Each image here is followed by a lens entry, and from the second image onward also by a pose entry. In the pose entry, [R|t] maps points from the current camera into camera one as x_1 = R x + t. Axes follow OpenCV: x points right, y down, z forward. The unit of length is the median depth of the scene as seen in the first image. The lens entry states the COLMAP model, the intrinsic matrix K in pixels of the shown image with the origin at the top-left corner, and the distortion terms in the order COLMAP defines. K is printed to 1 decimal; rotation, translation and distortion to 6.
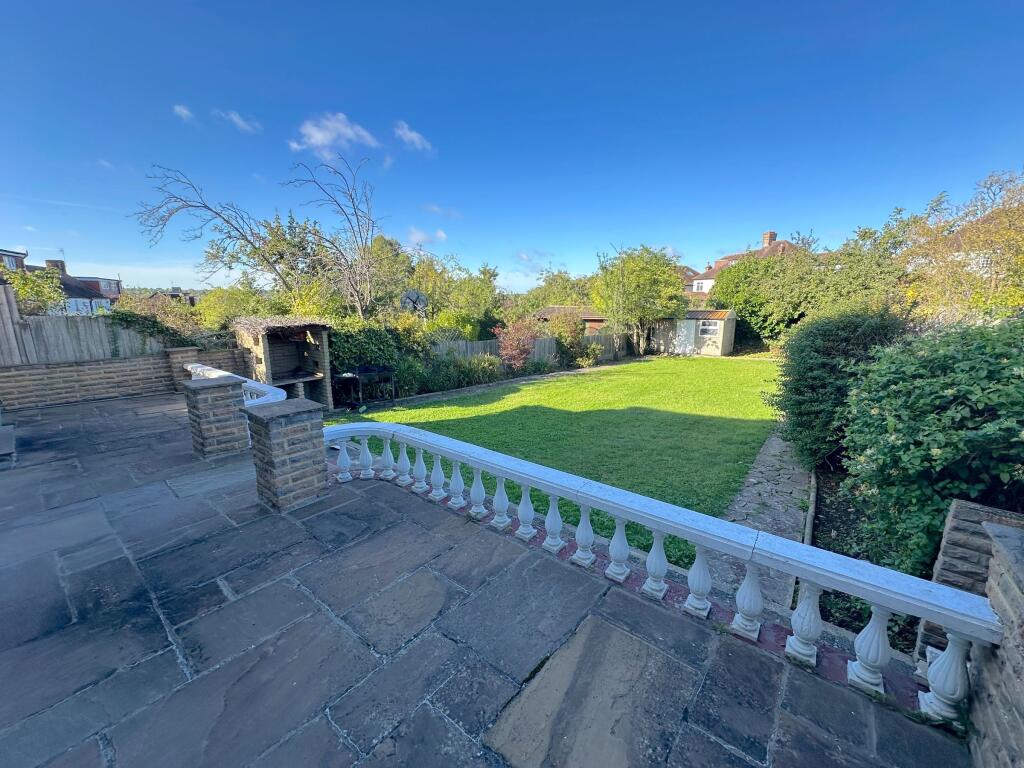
lens RADIAL K [[407.9, 0, 510.3], [0, 407.9, 384.8], [0, 0, 1]] dist [0.000178, 0.000288]
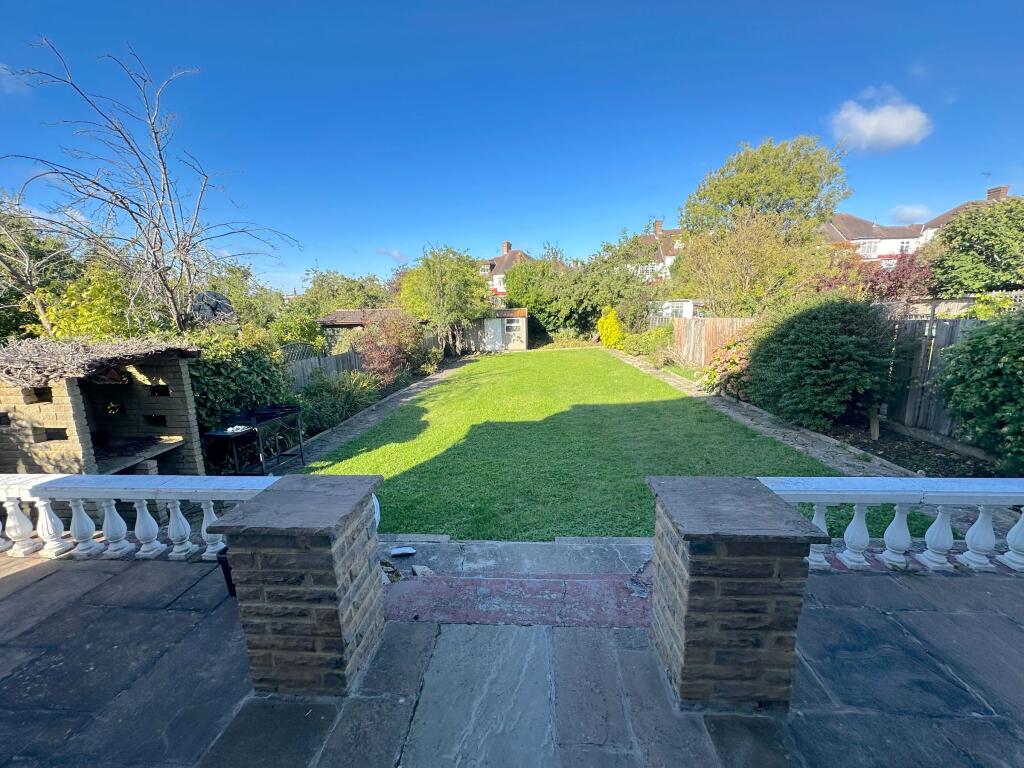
lens RADIAL K [[407.9, 0, 513.1], [0, 407.9, 381.5], [0, 0, 1]] dist [0.000178, 0.000288]
pose [[0.818630, -0.129149, 0.559611, -0.169051], [0.137398, 0.990134, 0.027513, -0.023269], [-0.557643, 0.054366, 0.828298, 0.118855]]
